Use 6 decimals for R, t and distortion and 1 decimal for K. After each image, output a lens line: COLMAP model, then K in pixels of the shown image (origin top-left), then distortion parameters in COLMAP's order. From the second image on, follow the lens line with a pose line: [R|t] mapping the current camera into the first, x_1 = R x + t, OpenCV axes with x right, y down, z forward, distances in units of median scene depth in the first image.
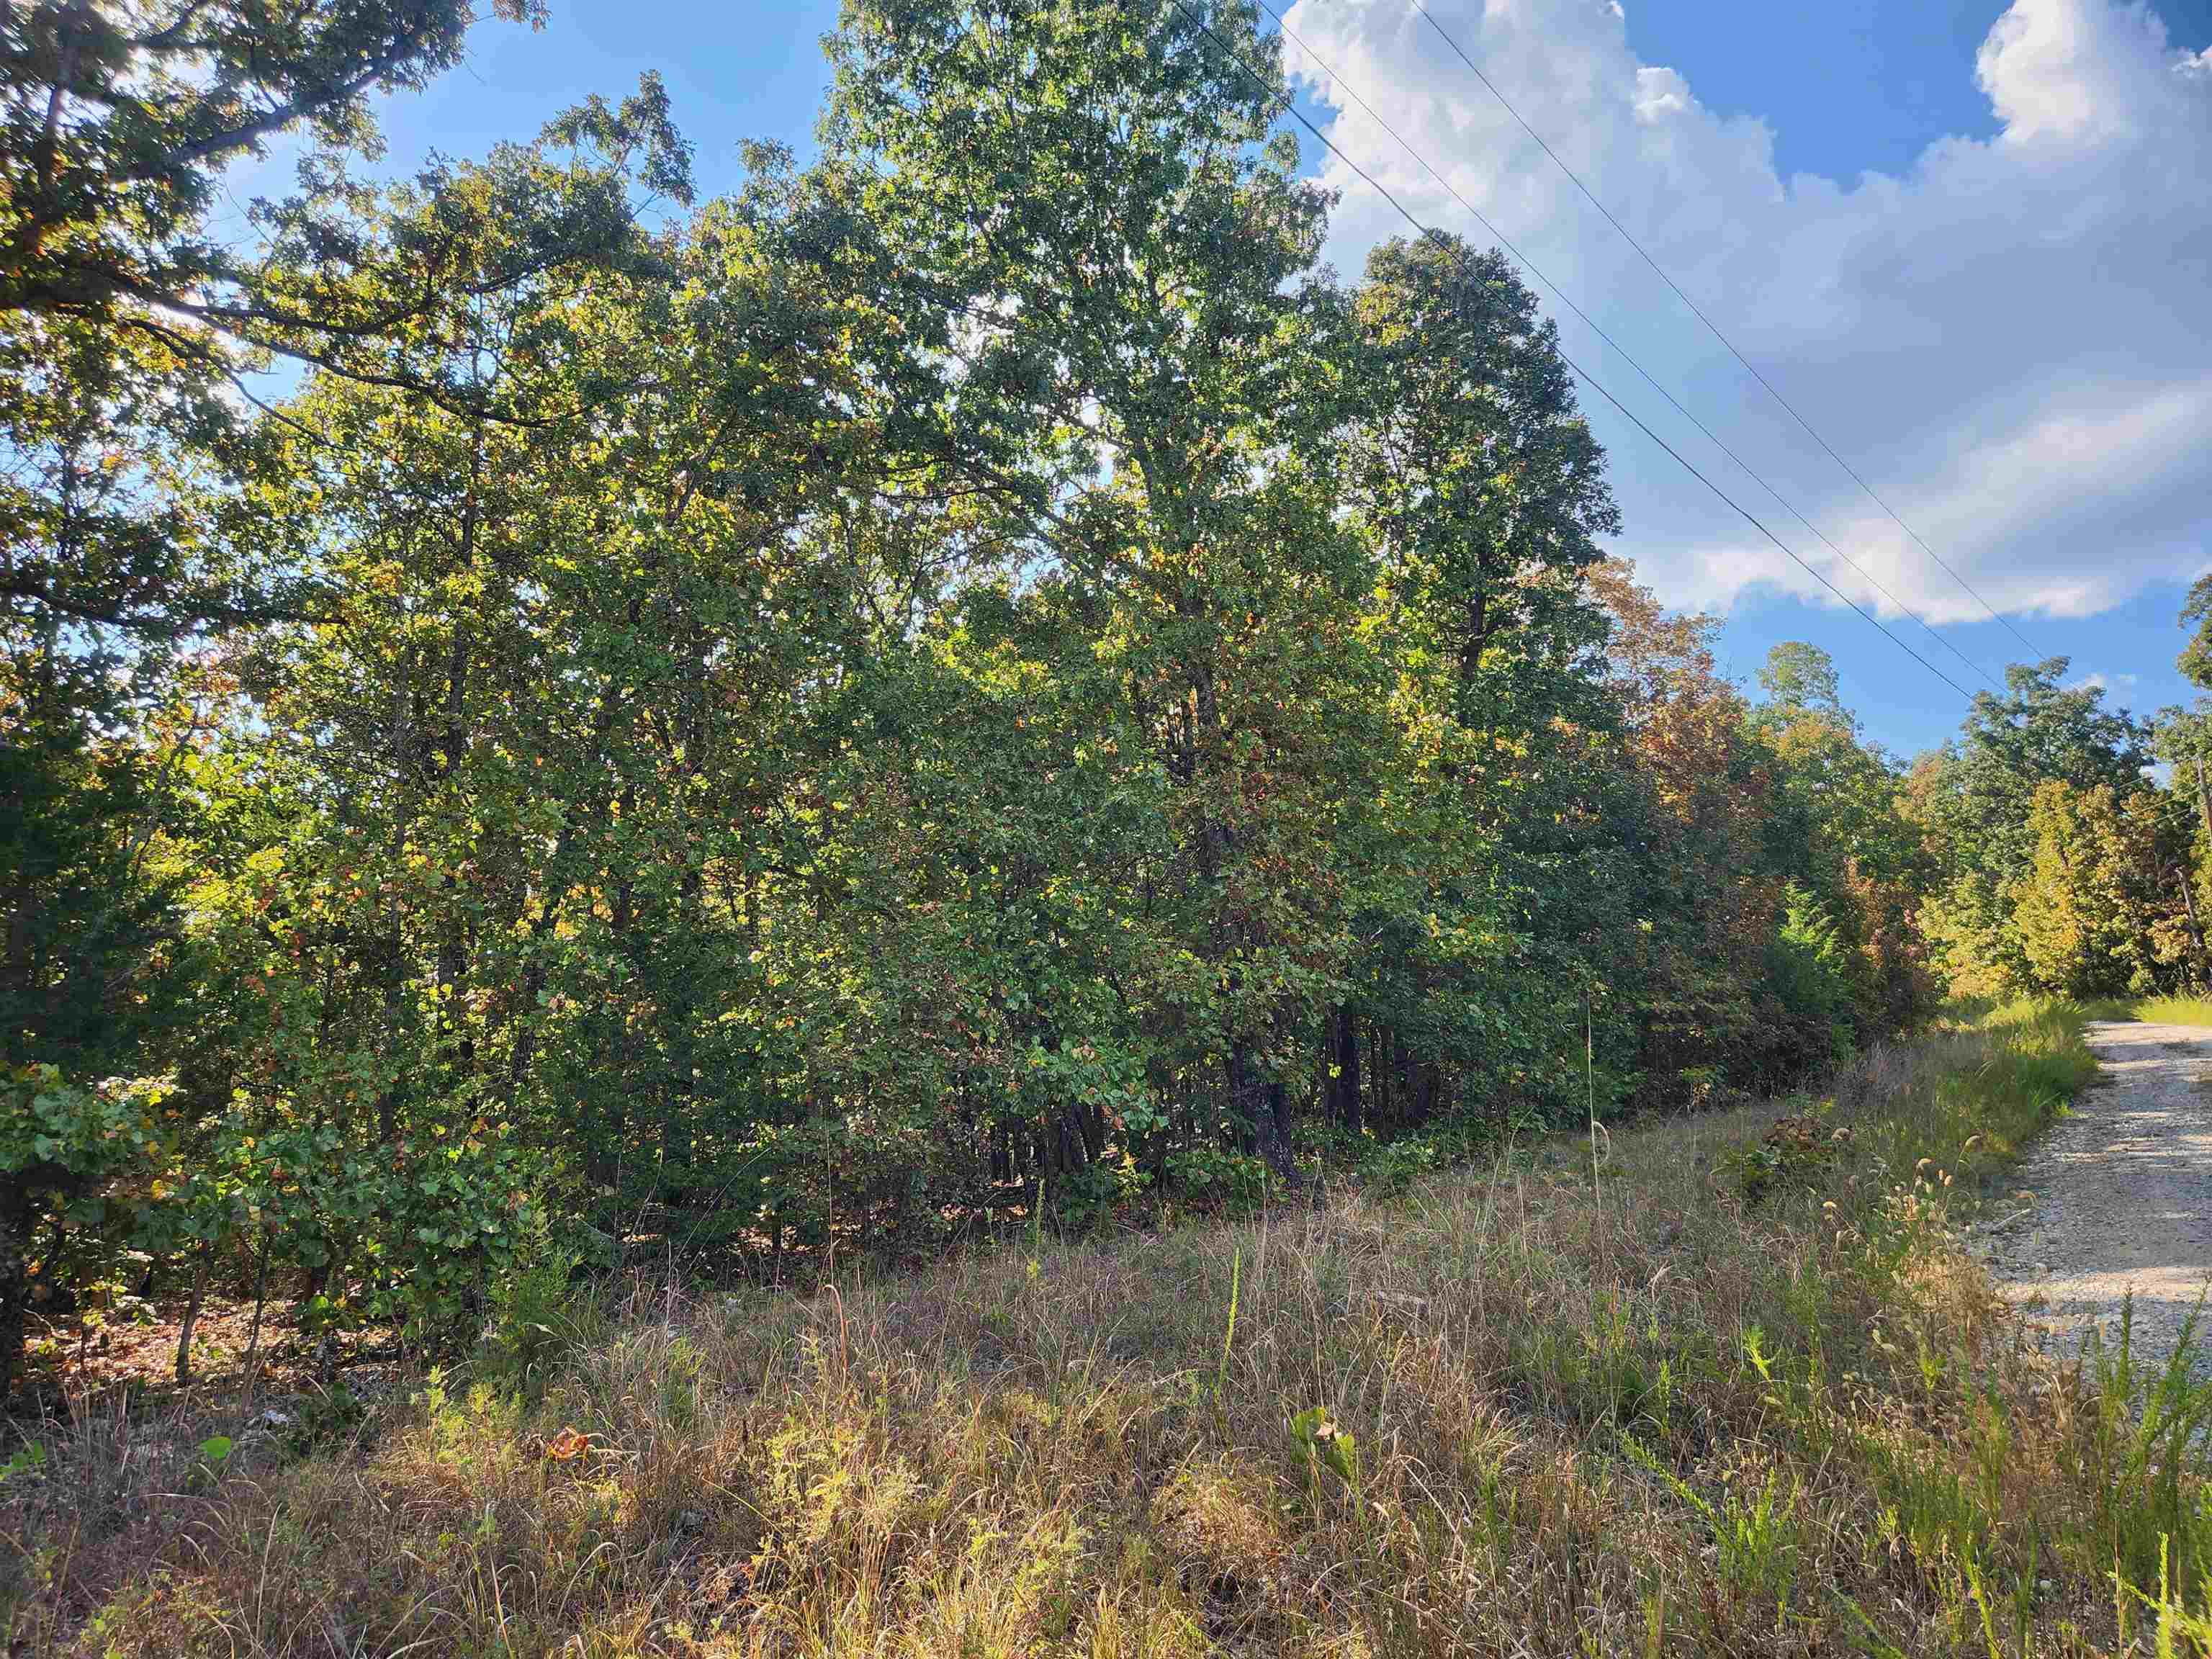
lens RADIAL K [[1473.0, 0, 1066.4], [0, 1473.0, 846.7], [0, 0, 1]] dist [0.078416, -0.068257]
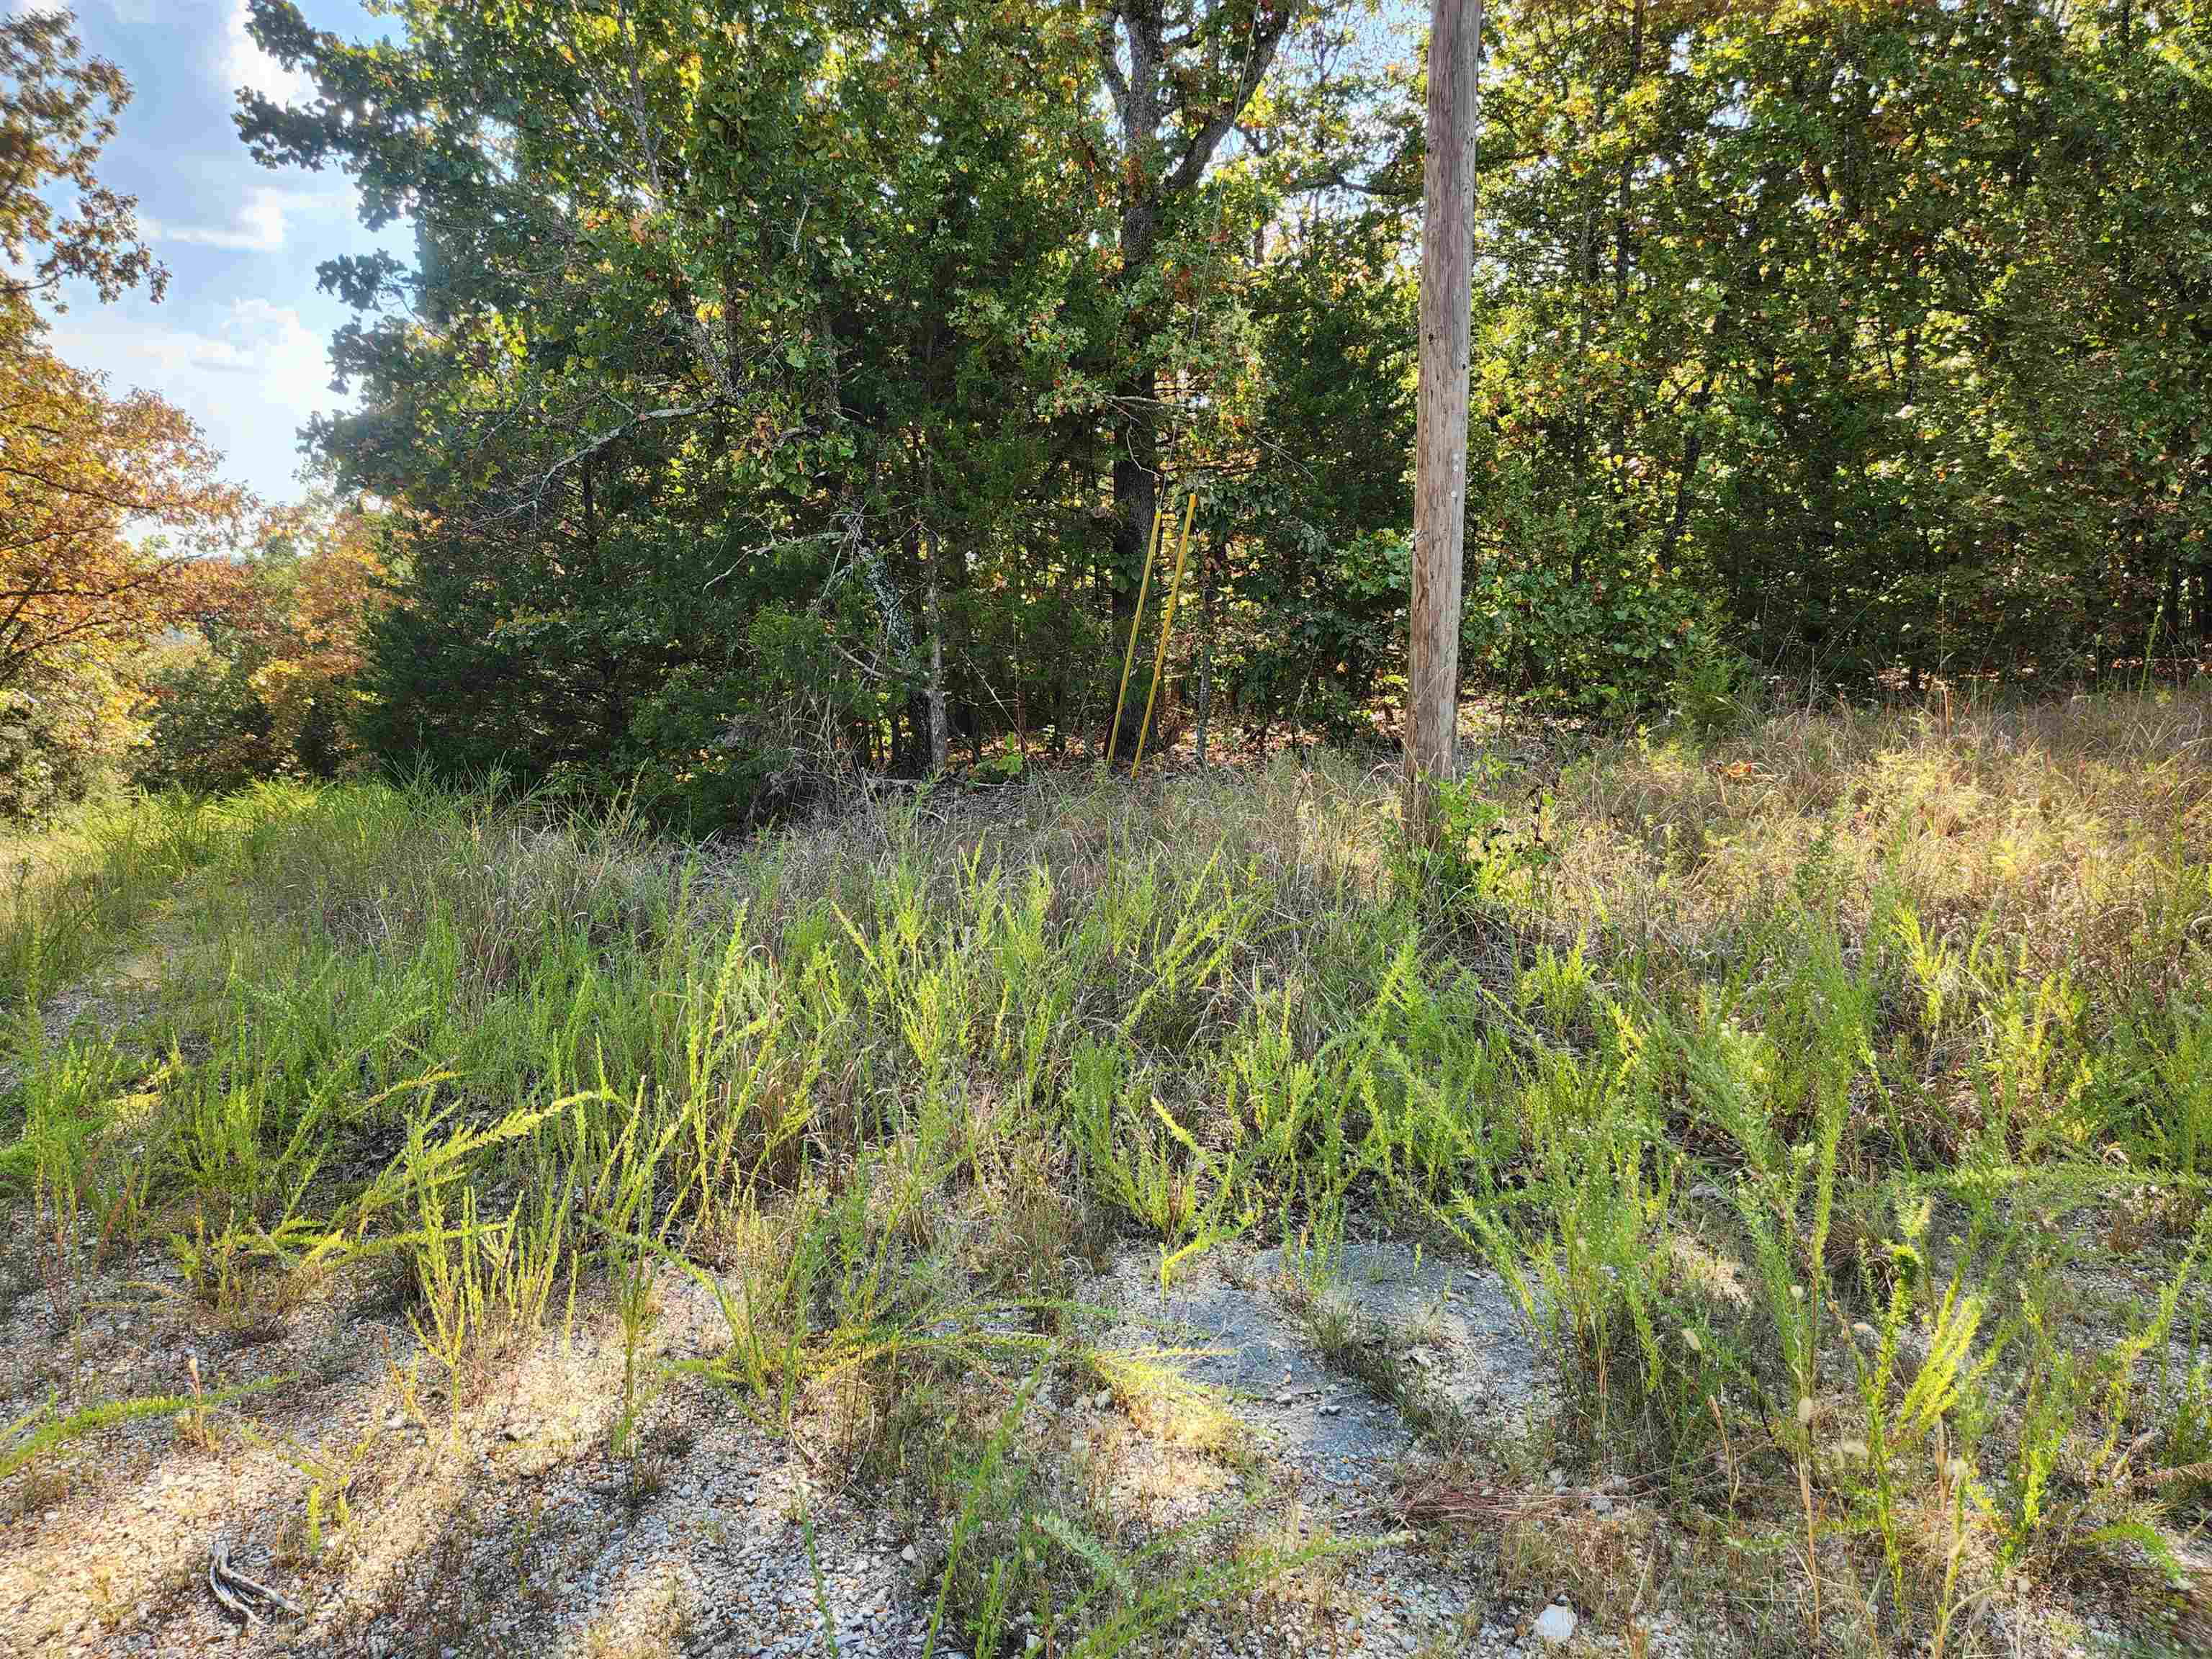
lens RADIAL K [[1471.0, 0, 1085.7], [0, 1471.0, 832.5], [0, 0, 1]] dist [0.071471, -0.059513]
pose [[0.764481, 0.115478, -0.634218, 0.057791], [0.111457, 0.945331, 0.306475, -0.037605], [0.634938, -0.304982, 0.709817, -0.232201]]
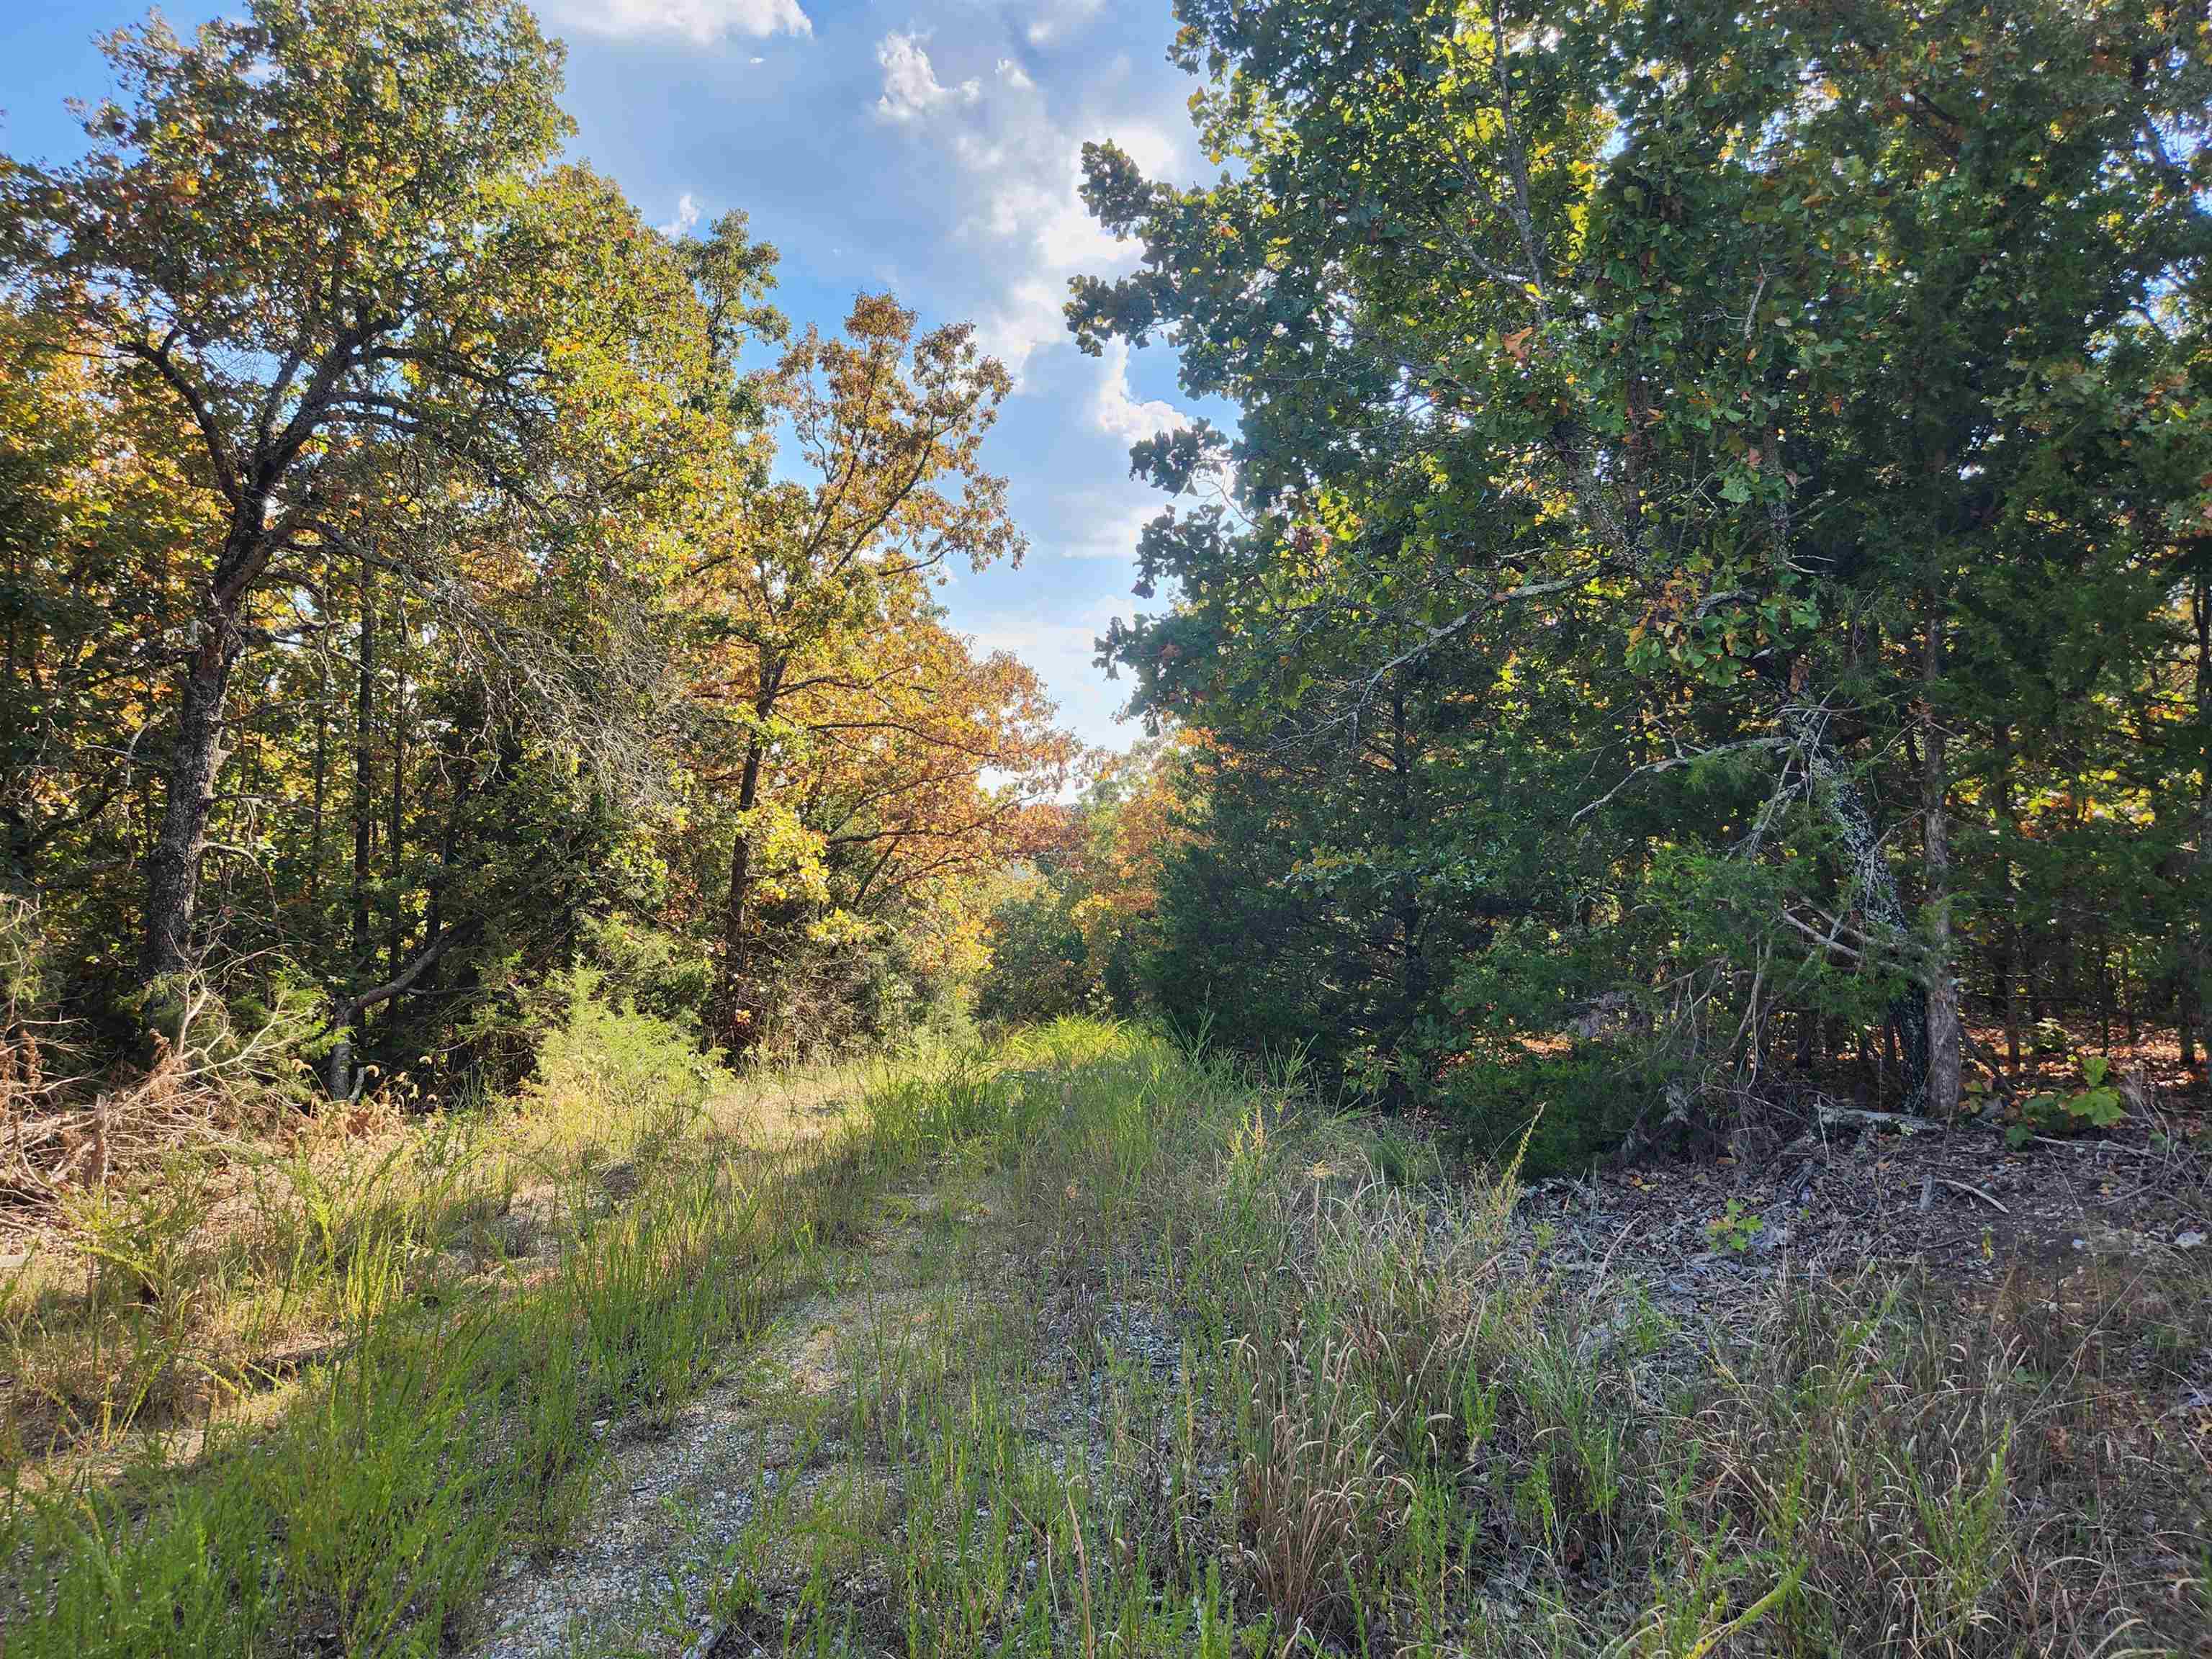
lens RADIAL K [[1471.0, 0, 1085.7], [0, 1471.0, 832.5], [0, 0, 1]] dist [0.071471, -0.059513]
pose [[0.356672, 0.013321, -0.934135, -0.169424], [0.169468, 0.982387, 0.078716, -0.010898], [0.918730, -0.186382, 0.348133, -0.121215]]
